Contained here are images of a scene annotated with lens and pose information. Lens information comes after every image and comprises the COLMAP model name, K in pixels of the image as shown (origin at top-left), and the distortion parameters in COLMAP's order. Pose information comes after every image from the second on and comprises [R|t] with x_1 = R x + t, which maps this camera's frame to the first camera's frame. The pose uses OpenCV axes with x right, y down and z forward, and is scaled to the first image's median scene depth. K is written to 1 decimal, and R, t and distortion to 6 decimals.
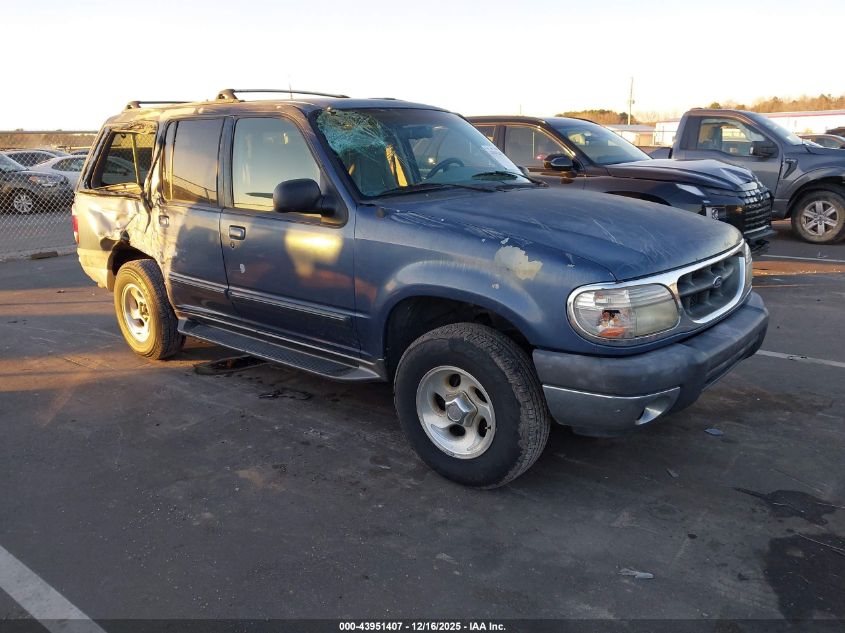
lens RADIAL K [[684.0, 0, 422.5], [0, 684.0, 316.5], [0, 0, 1]] dist [0.083616, -0.137077]
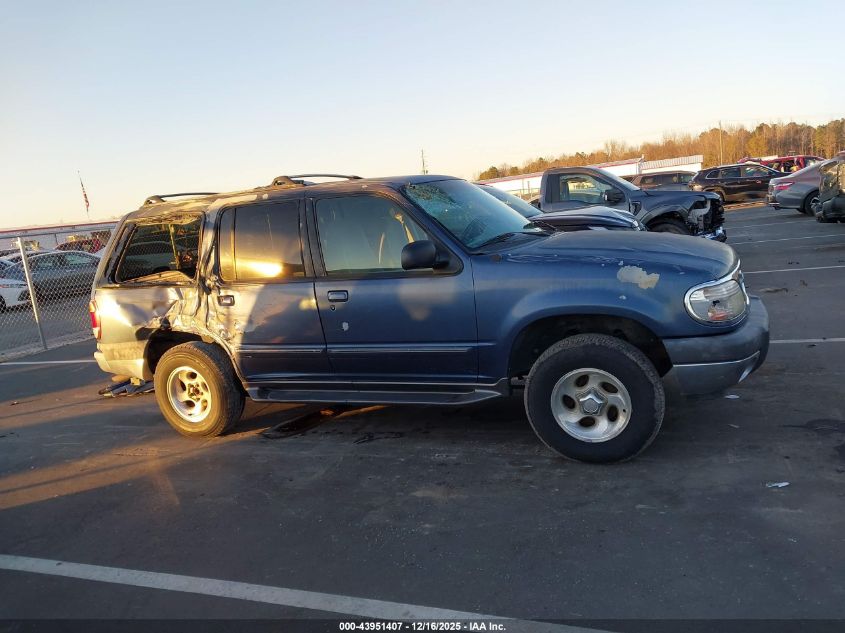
lens RADIAL K [[684.0, 0, 422.5], [0, 684.0, 316.5], [0, 0, 1]] dist [0.083616, -0.137077]
pose [[0.951396, -0.134392, 0.277099, -0.430700], [0.162512, 0.983373, -0.081042, 0.024733], [-0.261601, 0.122135, 0.957417, -0.108208]]
